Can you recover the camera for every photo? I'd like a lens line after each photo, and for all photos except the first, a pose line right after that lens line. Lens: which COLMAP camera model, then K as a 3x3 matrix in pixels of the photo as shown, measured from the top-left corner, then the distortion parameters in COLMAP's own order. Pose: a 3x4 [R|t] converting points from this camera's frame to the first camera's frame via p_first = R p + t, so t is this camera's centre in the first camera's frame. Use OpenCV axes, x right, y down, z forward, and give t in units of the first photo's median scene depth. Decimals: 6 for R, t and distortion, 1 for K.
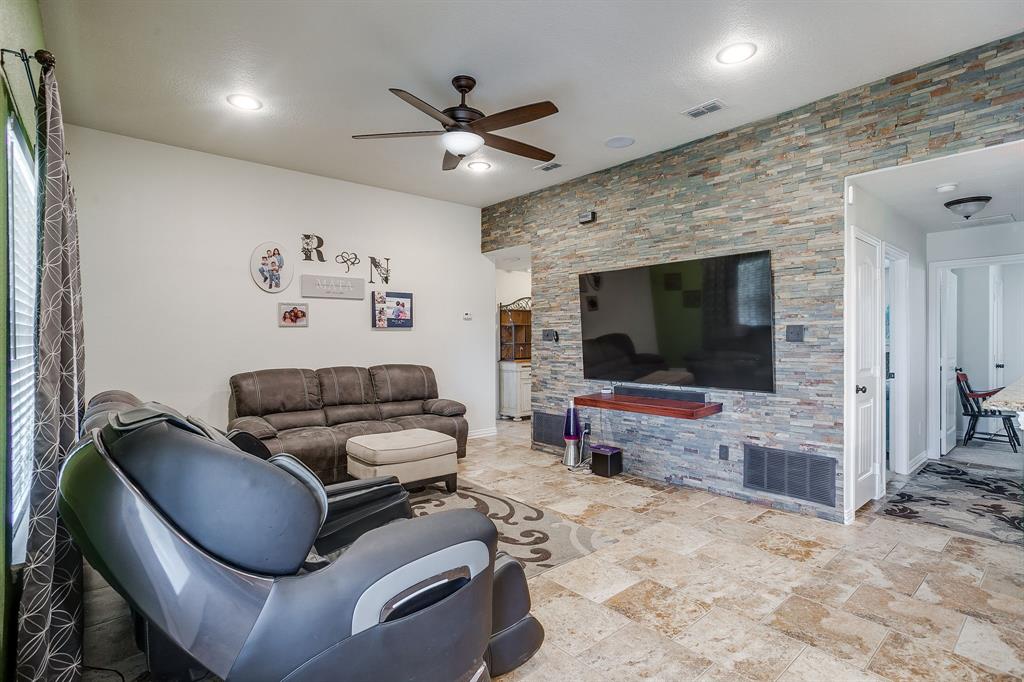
lens RADIAL K [[498.3, 0, 512.0], [0, 498.3, 341.0], [0, 0, 1]] dist [-0.058617, 0.035398]
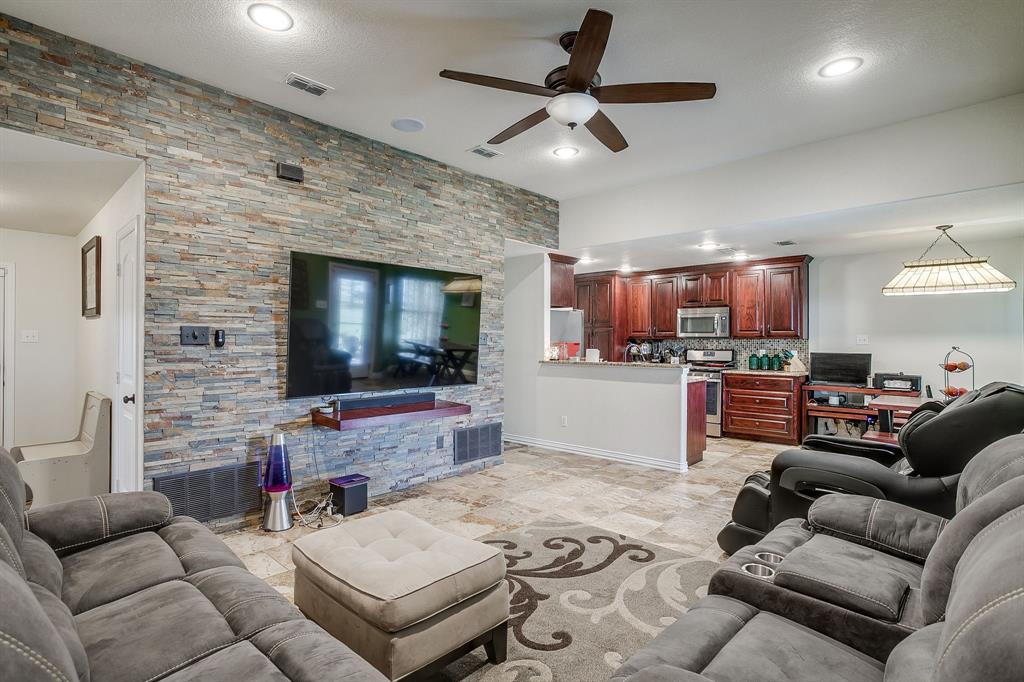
lens RADIAL K [[498.3, 0, 512.0], [0, 498.3, 341.0], [0, 0, 1]] dist [-0.058617, 0.035398]
pose [[-0.108762, 0.003828, 0.994060, -0.671416], [0.003176, 0.999989, -0.003504, -0.003277], [-0.994063, 0.002776, -0.108773, 0.873169]]
